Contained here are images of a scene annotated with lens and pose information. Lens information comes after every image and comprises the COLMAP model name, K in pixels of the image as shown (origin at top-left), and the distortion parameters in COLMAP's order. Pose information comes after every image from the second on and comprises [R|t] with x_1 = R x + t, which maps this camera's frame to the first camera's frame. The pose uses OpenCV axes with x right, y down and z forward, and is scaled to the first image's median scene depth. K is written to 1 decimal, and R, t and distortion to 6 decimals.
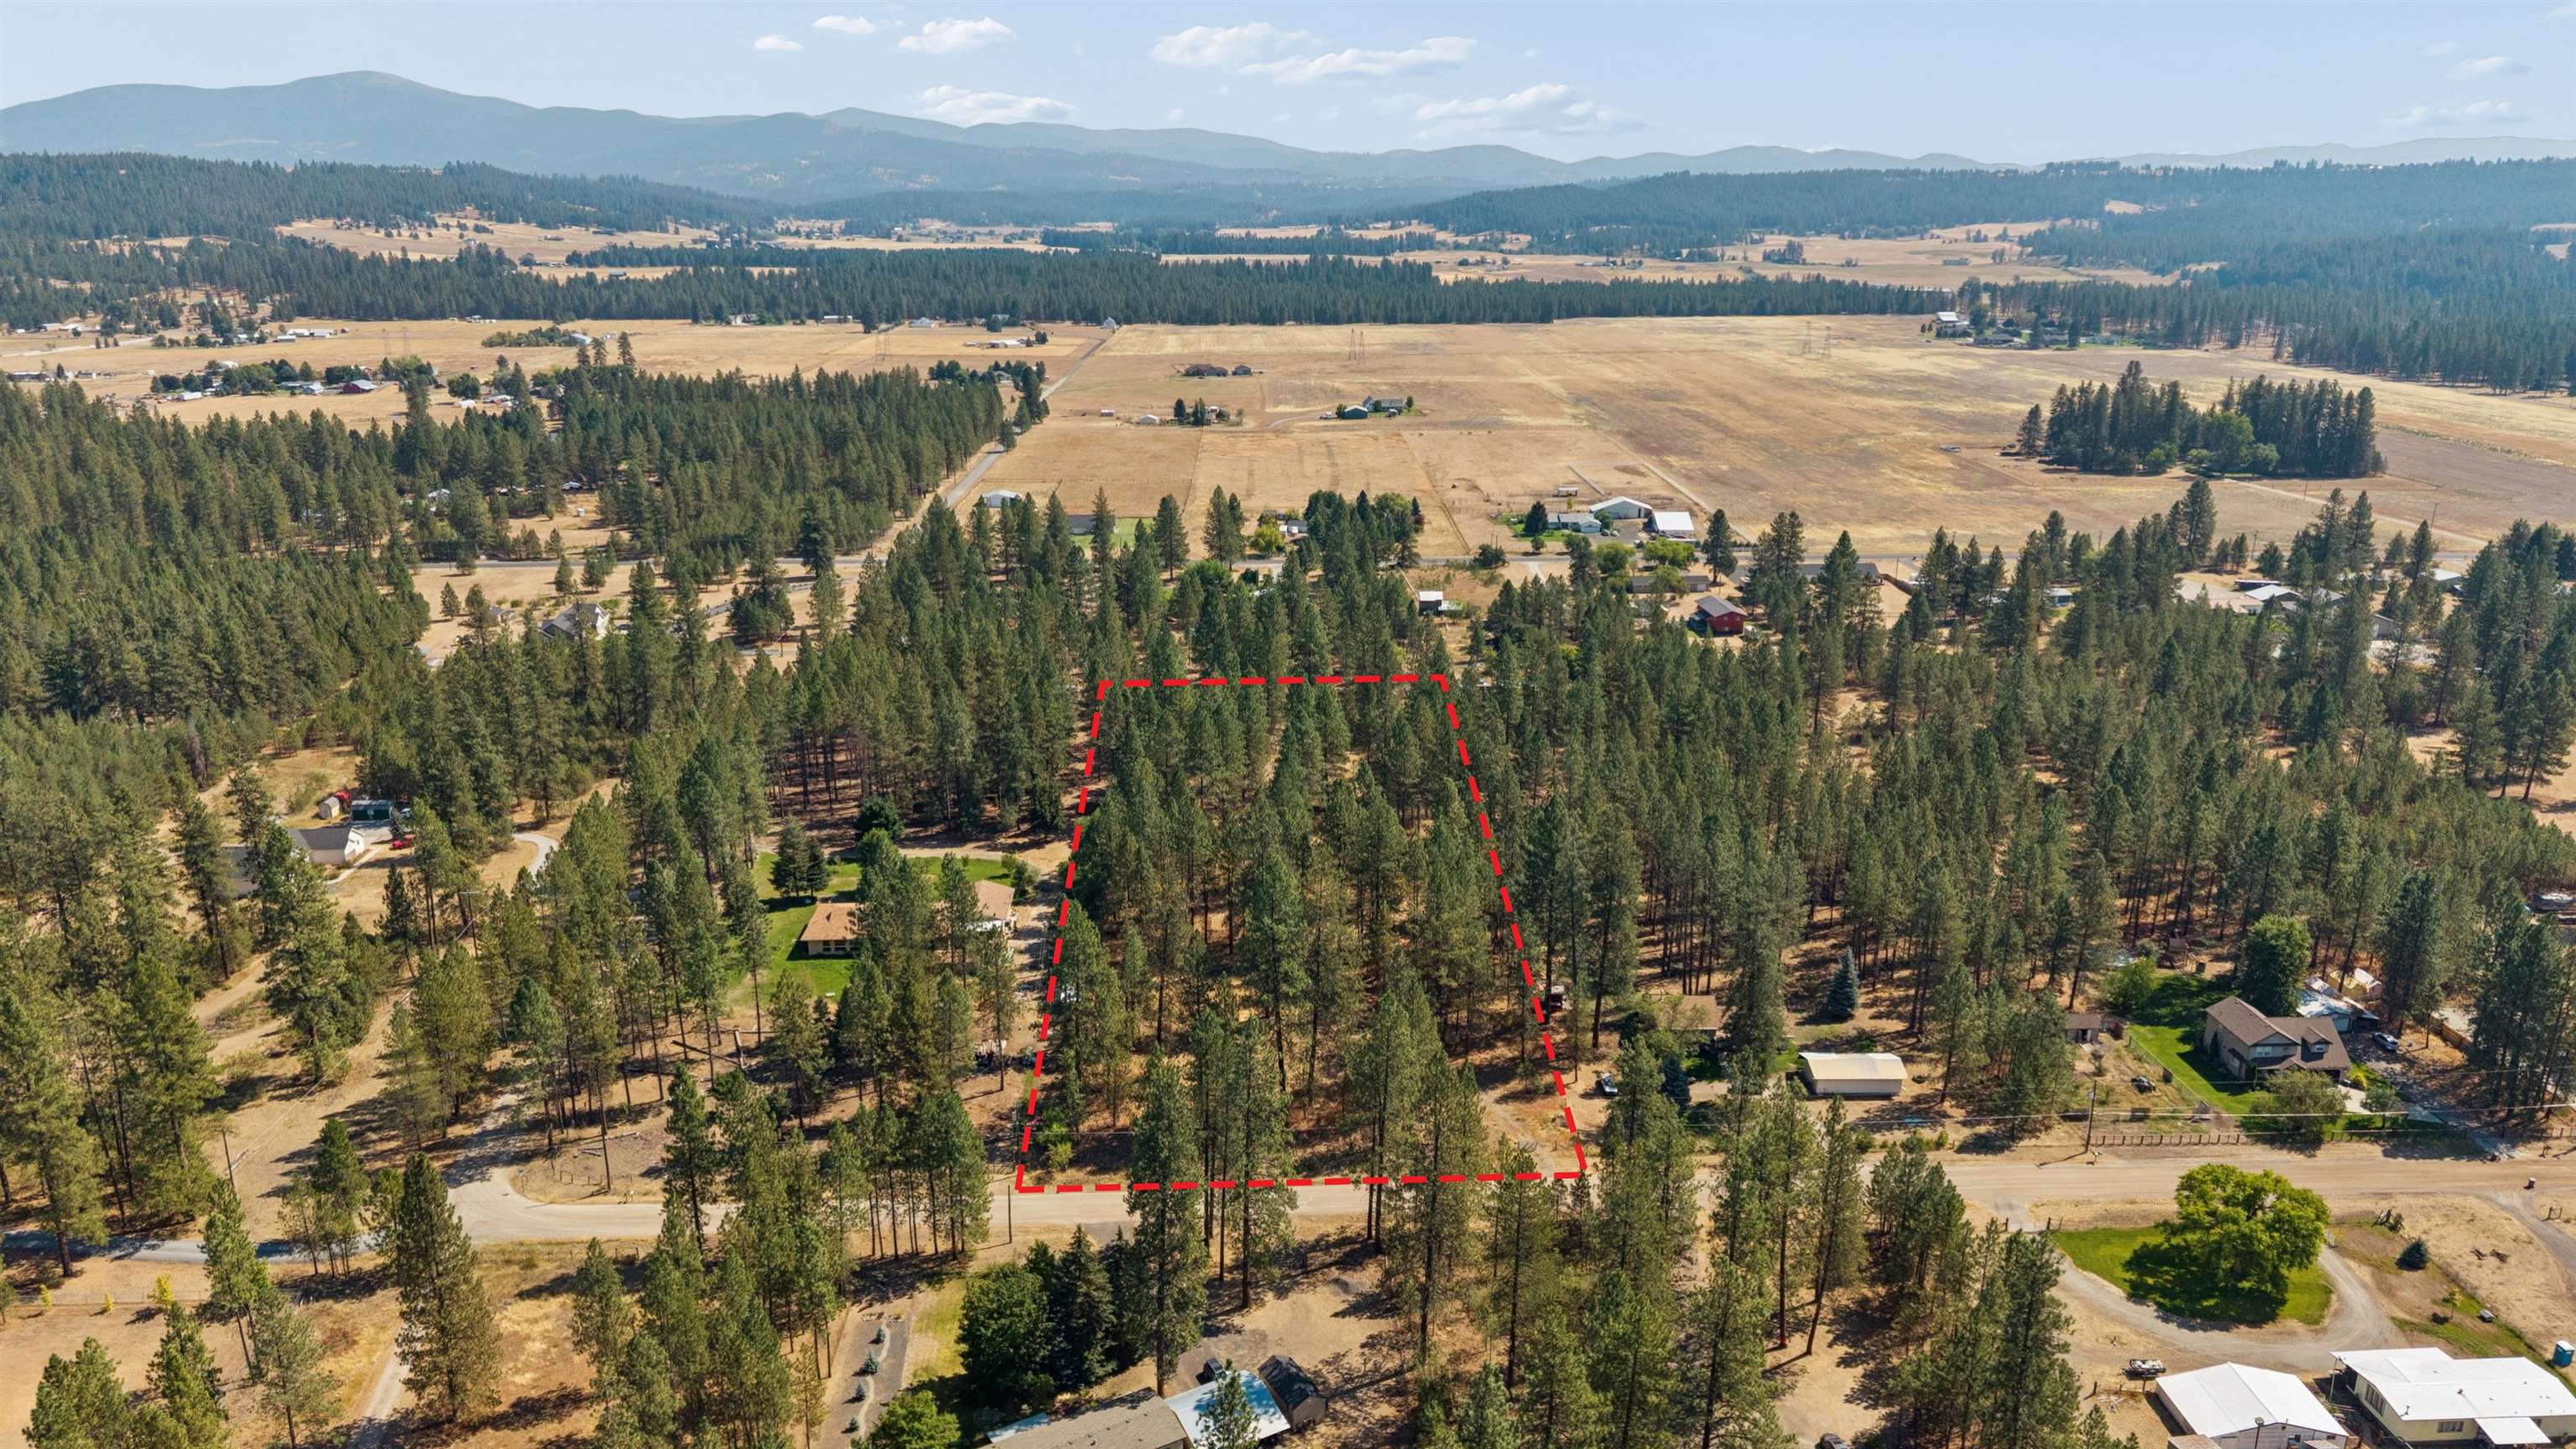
lens RADIAL K [[1741.3, 0, 1271.8], [0, 1741.3, 714.3], [0, 0, 1]] dist [0.148928, -0.359462]
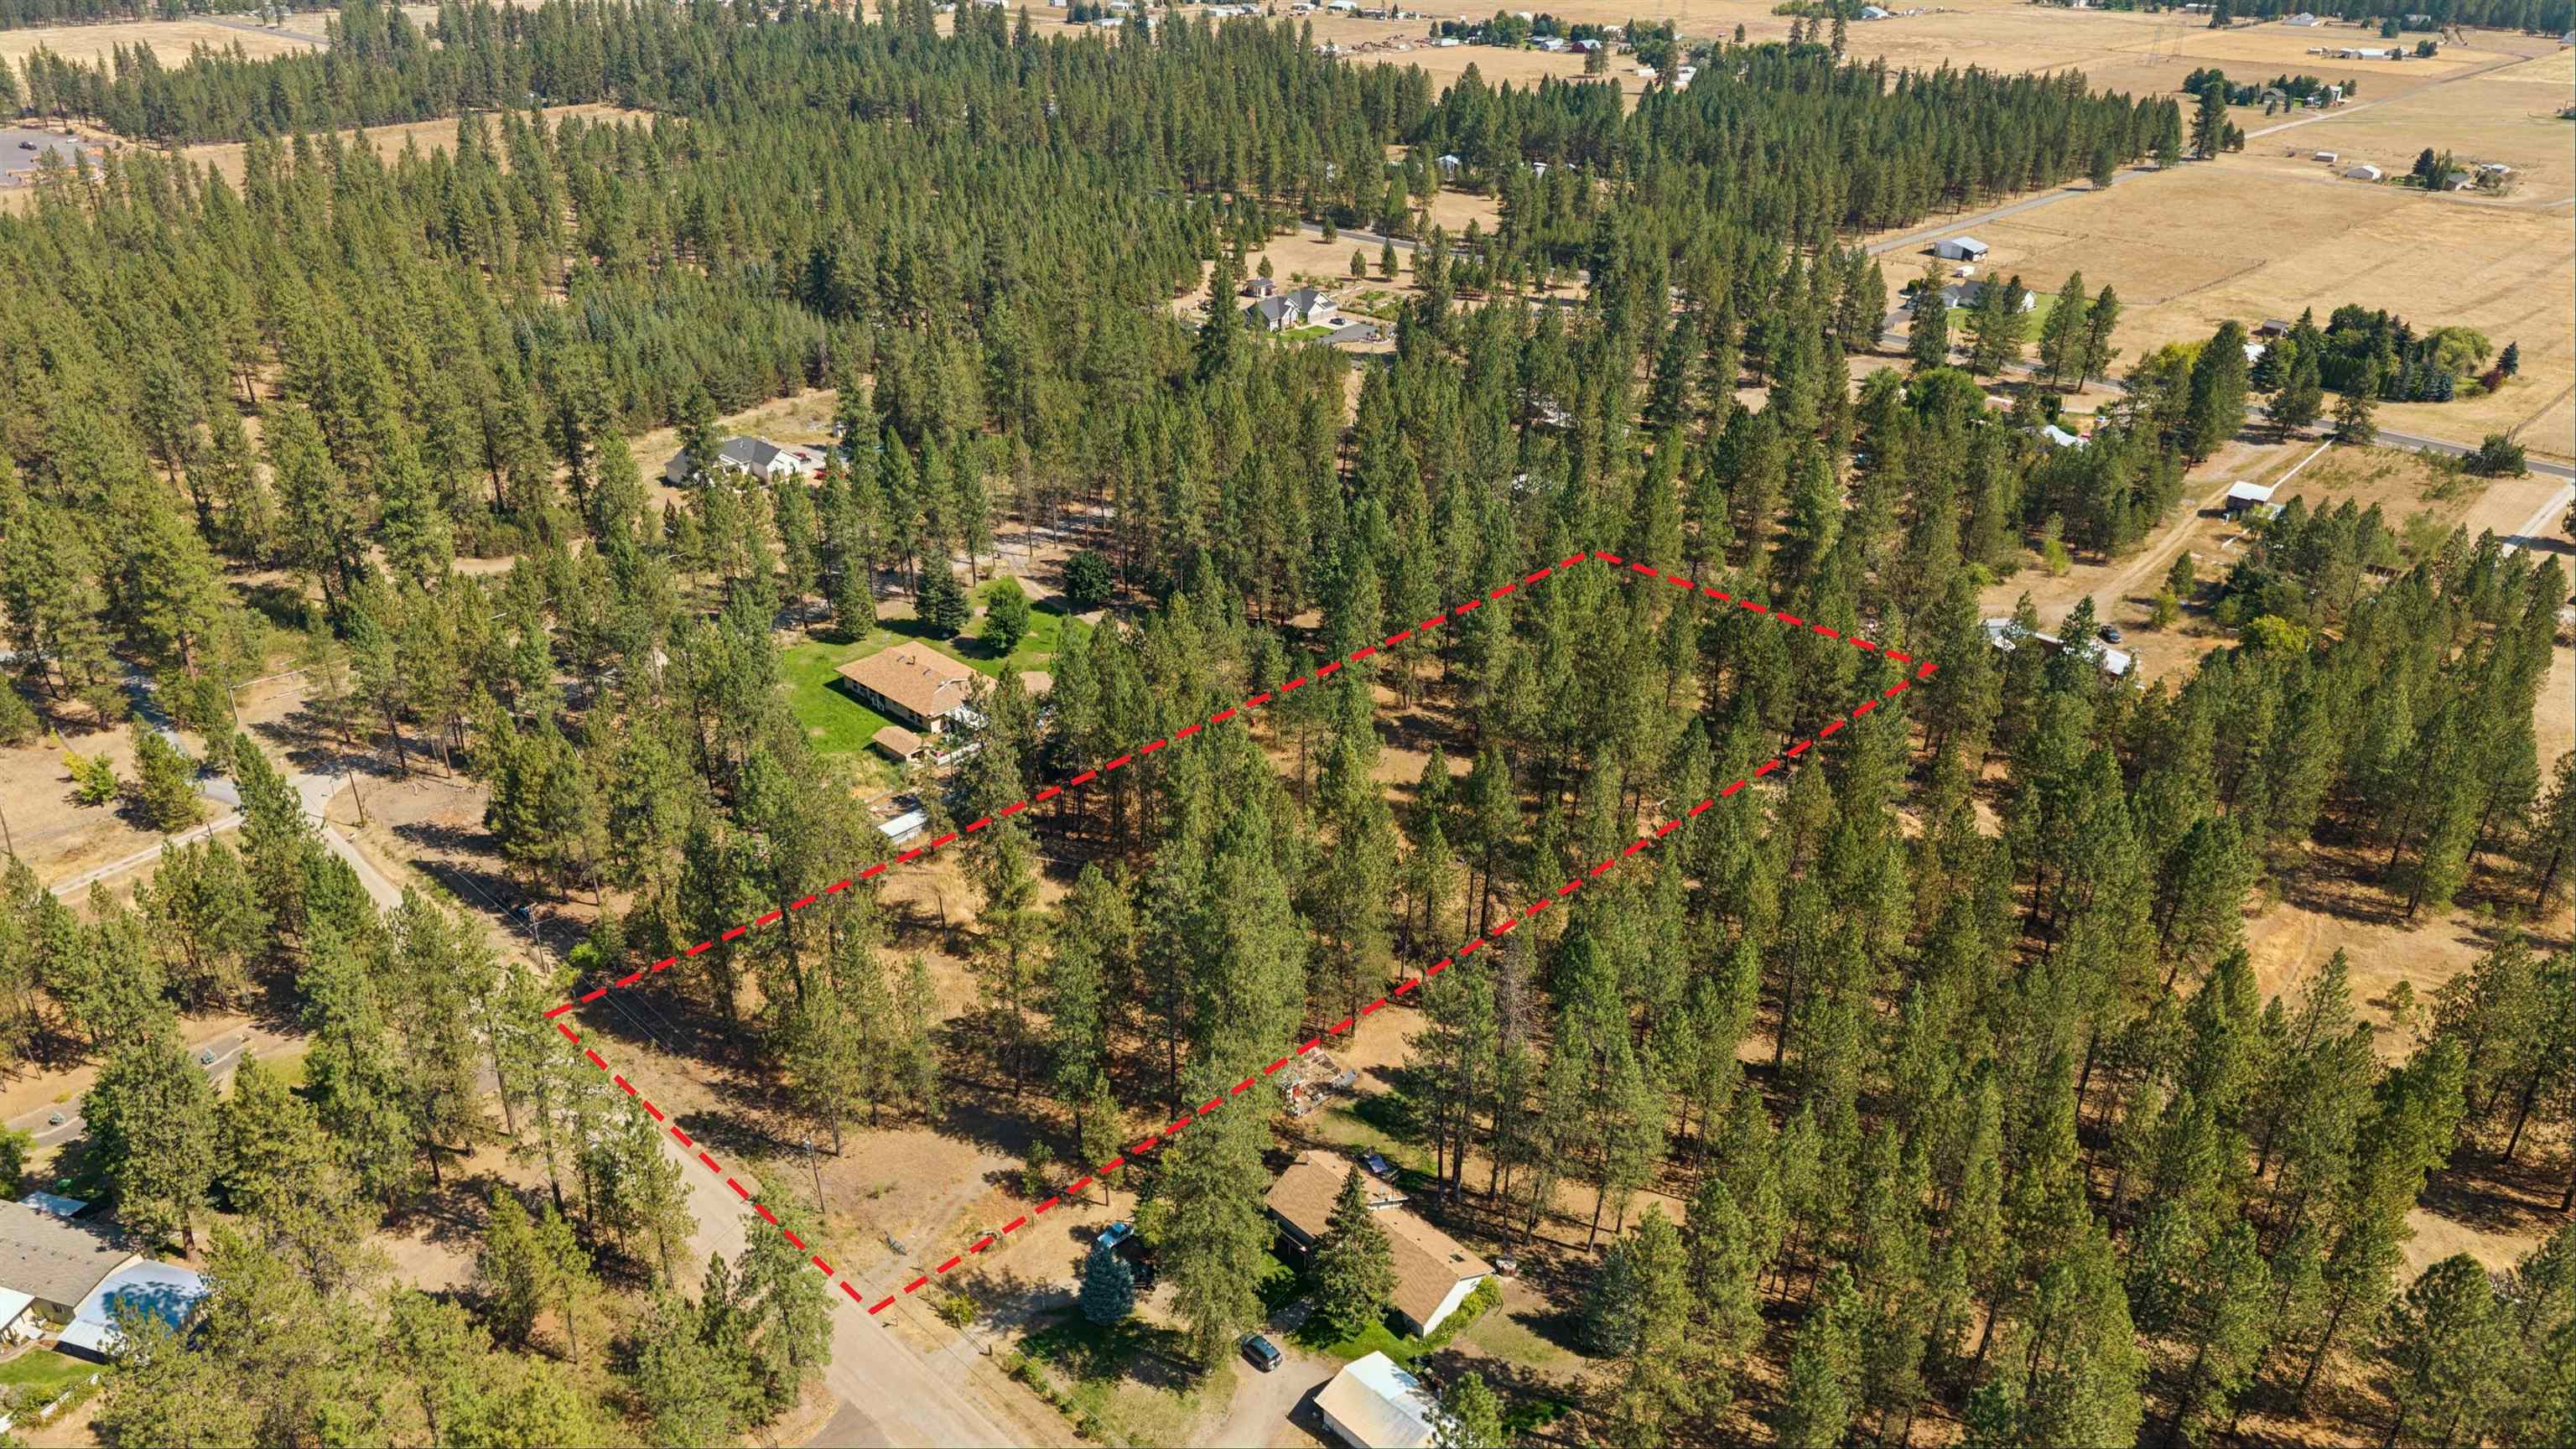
lens RADIAL K [[1731.1, 0, 1277.4], [0, 1731.1, 724.4], [0, 0, 1]] dist [0.019807, -0.019171]
pose [[0.694653, 0.330216, -0.639074, 0.274862], [-0.211360, 0.942890, 0.257459, -0.073611], [0.687593, -0.043770, 0.724776, 0.261237]]
